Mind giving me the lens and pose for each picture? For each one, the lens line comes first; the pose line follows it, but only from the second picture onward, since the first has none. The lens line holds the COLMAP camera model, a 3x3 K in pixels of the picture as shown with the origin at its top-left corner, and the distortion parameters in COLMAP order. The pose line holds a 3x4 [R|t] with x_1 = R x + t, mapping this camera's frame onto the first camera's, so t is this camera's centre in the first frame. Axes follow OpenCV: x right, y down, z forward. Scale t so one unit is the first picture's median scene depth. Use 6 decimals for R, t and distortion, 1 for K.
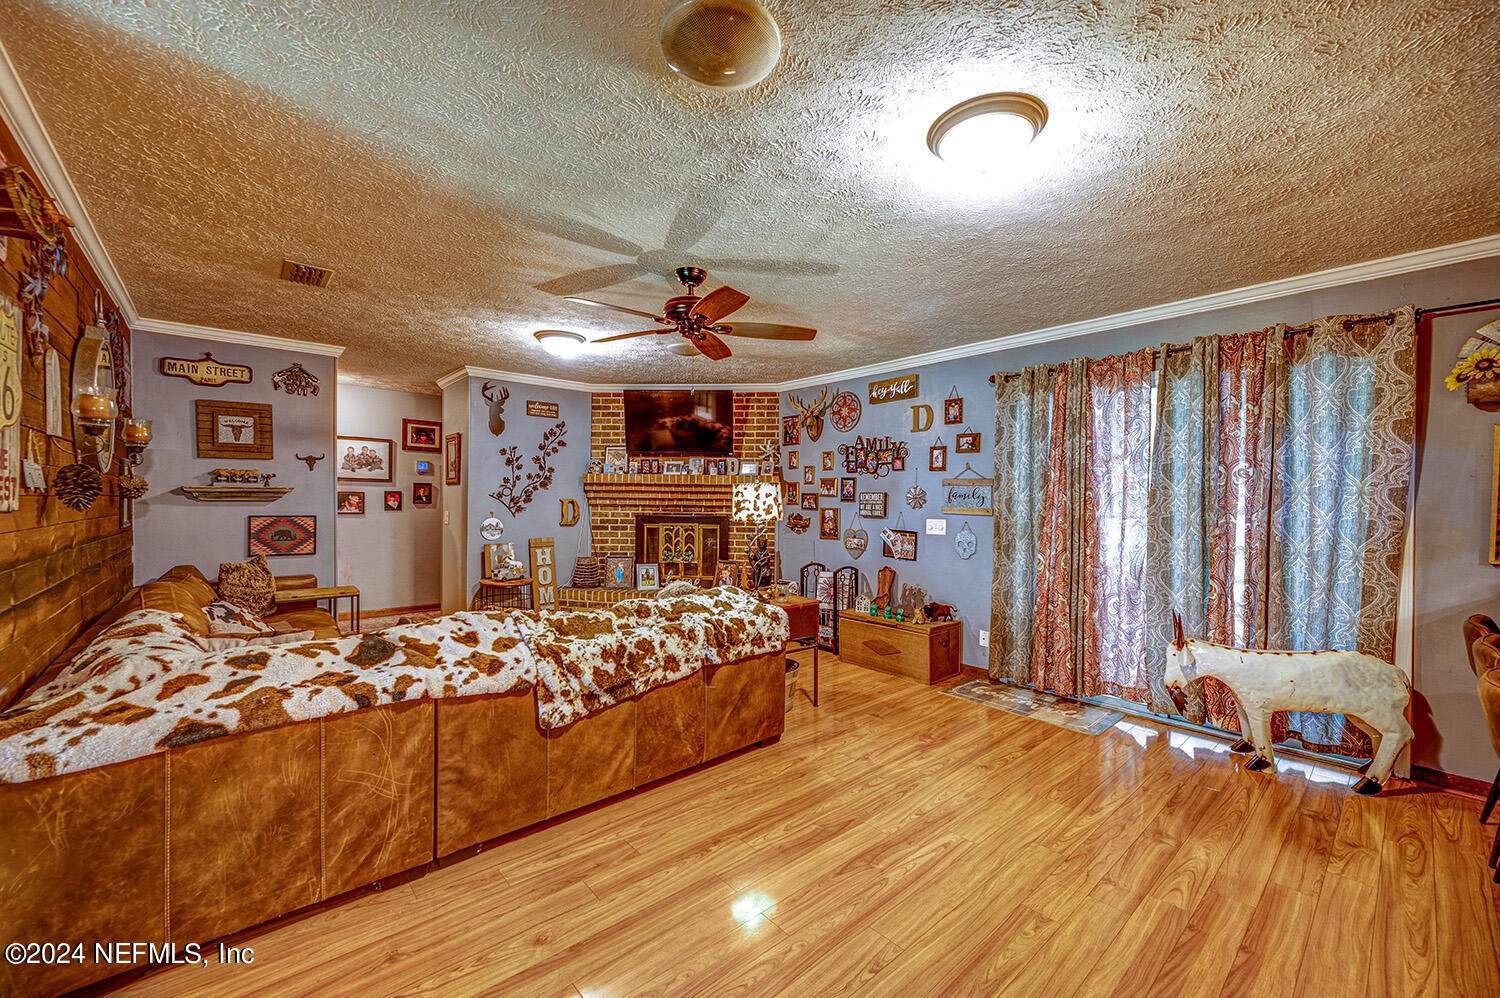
lens RADIAL K [[593.7, 0, 752.4], [0, 593.7, 508.8], [0, 0, 1]] dist [-0.003448, -0.000537]
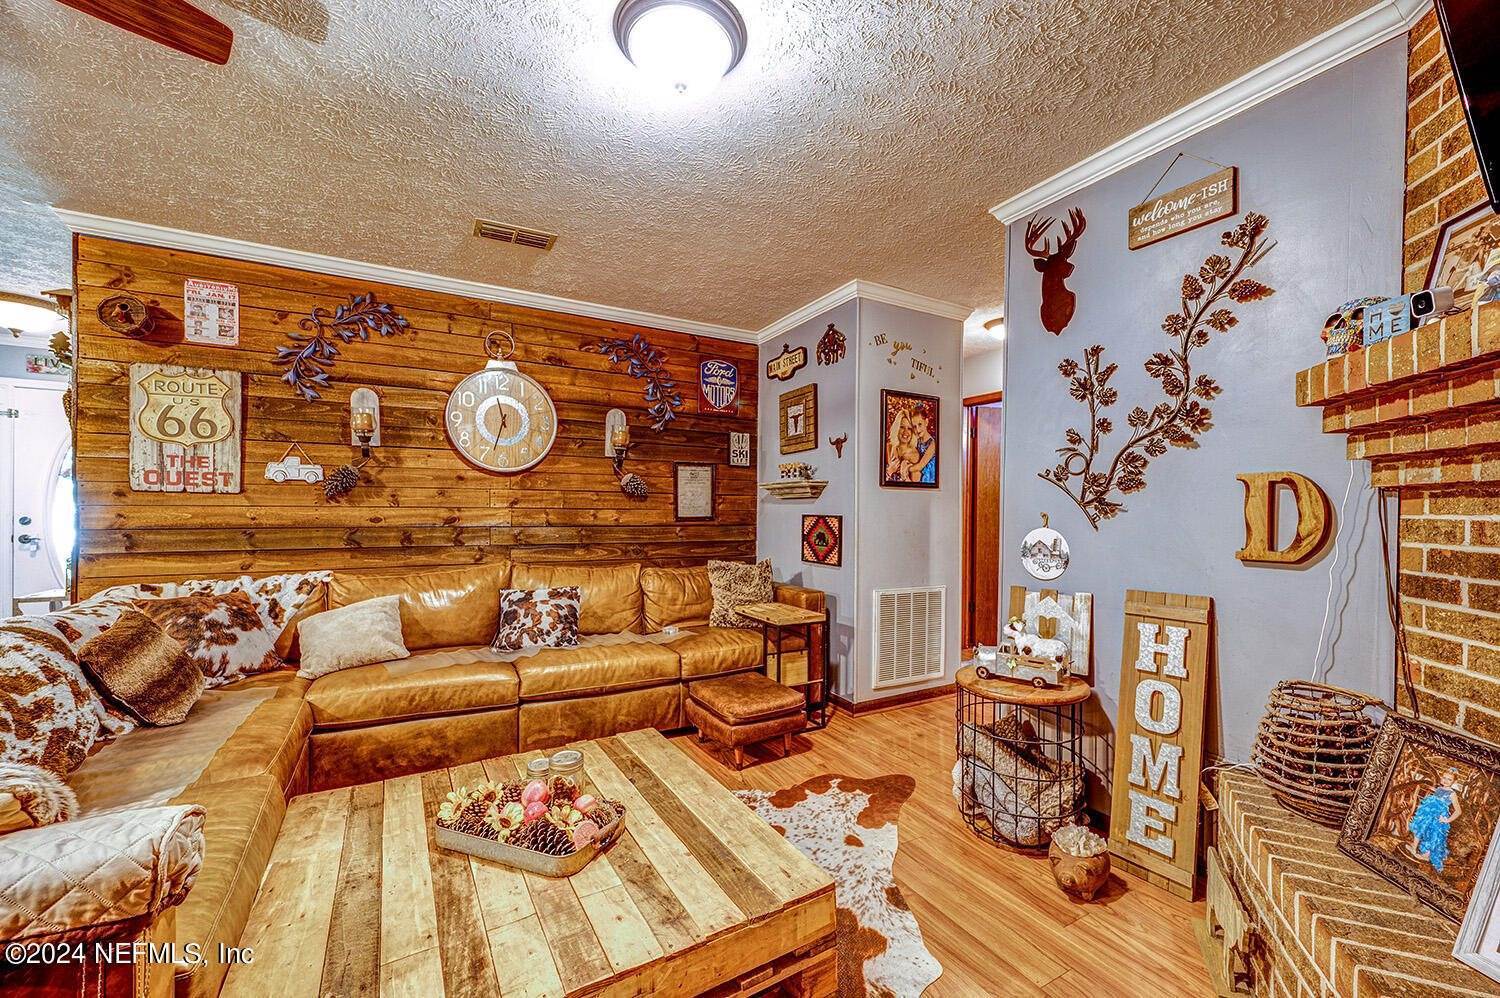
lens RADIAL K [[593.7, 0, 749.8], [0, 593.7, 509.4], [0, 0, 1]] dist [-0.003448, -0.000537]
pose [[-0.209481, -0.011165, -0.977749, 0.025726], [-0.019948, 0.999776, -0.007142, 0.008981], [0.977609, 0.018008, -0.209657, 0.858595]]
